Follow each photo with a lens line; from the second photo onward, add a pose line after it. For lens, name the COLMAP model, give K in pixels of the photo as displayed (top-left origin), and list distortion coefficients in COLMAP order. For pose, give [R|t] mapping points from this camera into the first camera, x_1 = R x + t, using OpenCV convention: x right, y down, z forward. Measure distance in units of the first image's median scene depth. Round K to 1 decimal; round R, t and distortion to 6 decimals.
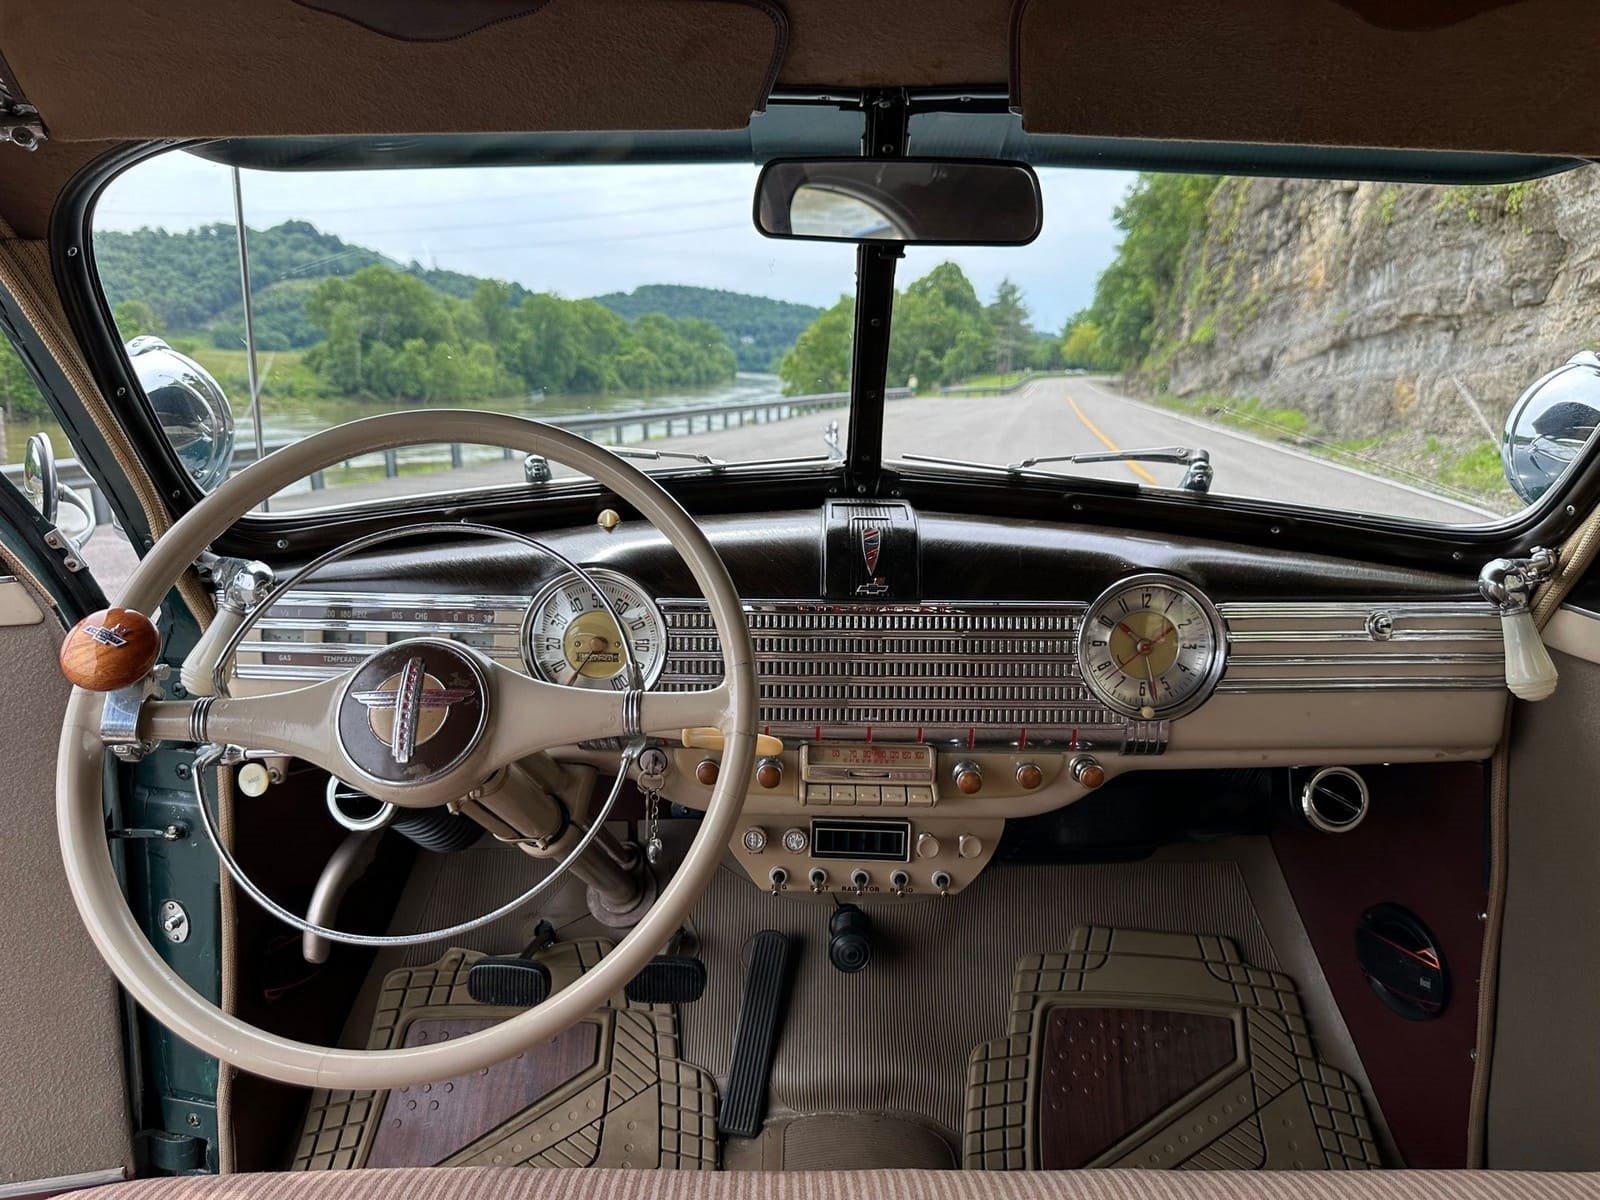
lens RADIAL K [[1158.4, 0, 800.0], [0, 1158.4, 600.0], [0, 0, 1]] dist [0.080130, -0.082520]
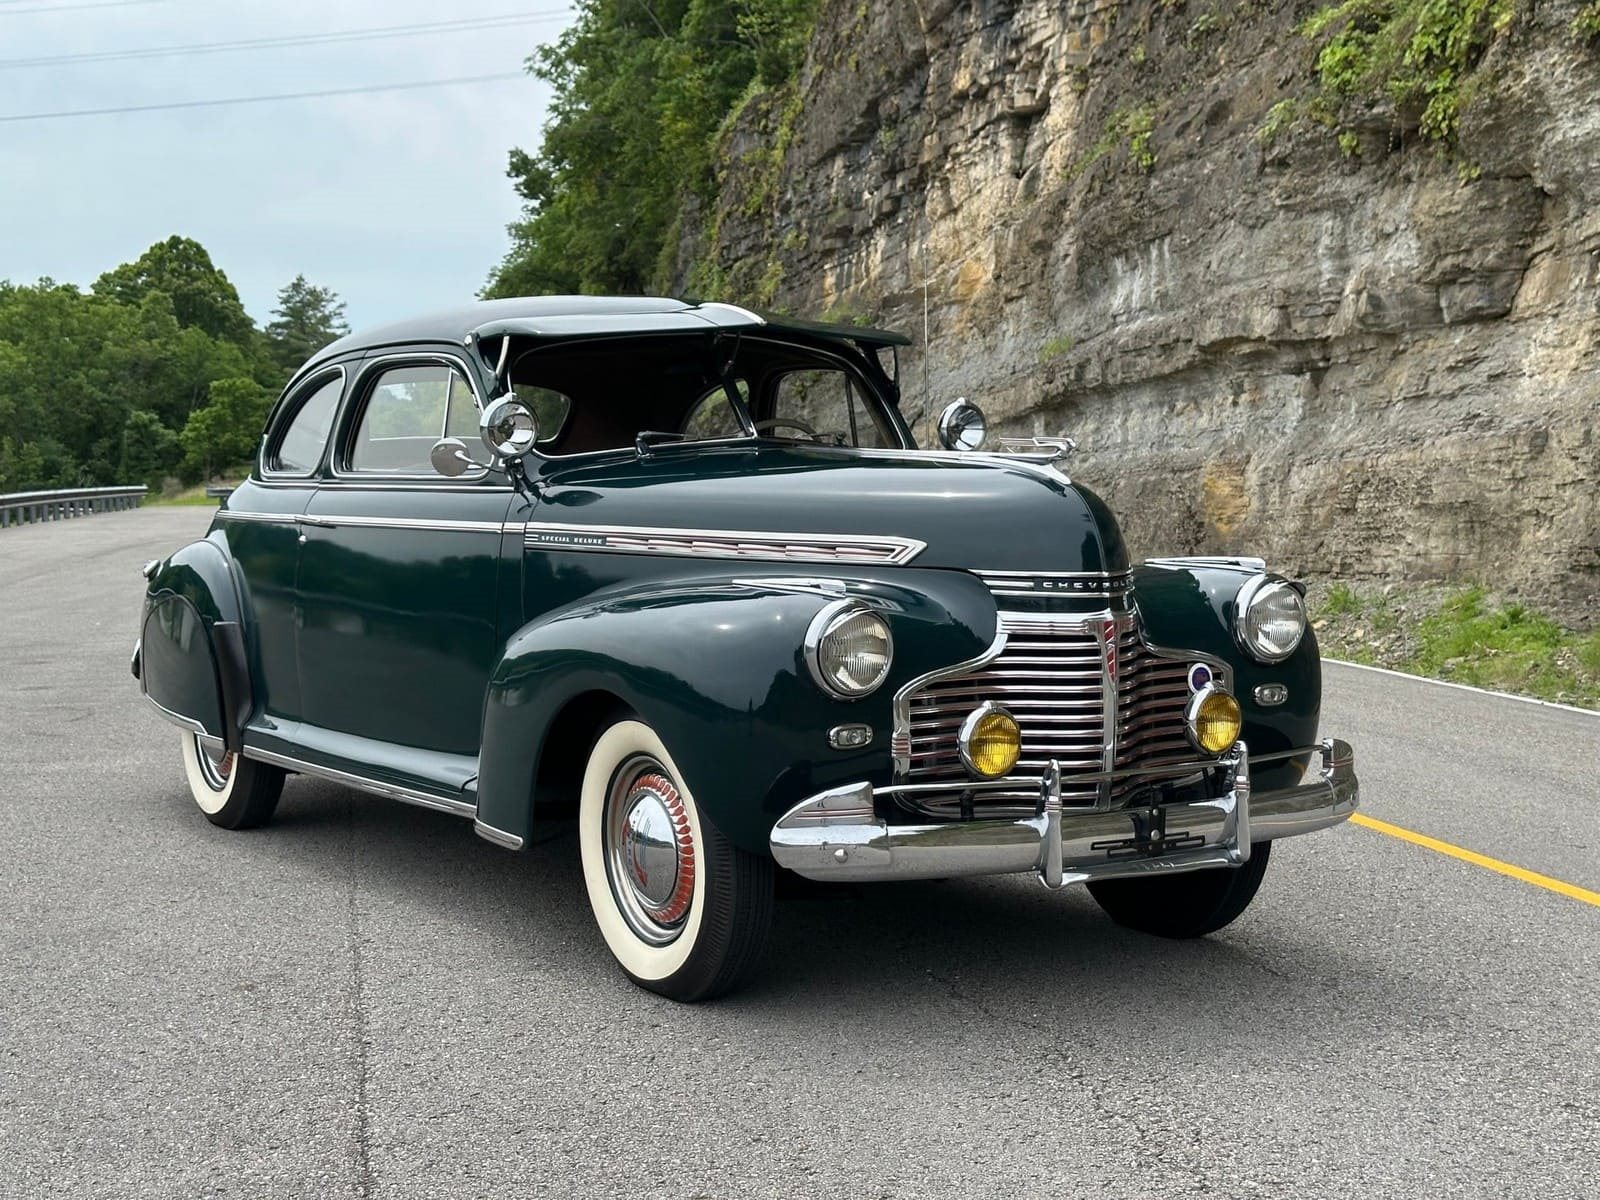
lens RADIAL K [[2209.6, 0, 816.7], [0, 2209.6, 603.5], [0, 0, 1]] dist [0.214398, -0.505561]
pose [[0.917375, -0.023872, 0.397306, -0.017101], [0.075698, 0.990445, -0.115275, -0.029268], [-0.390758, 0.135826, 0.910417, 0.183243]]
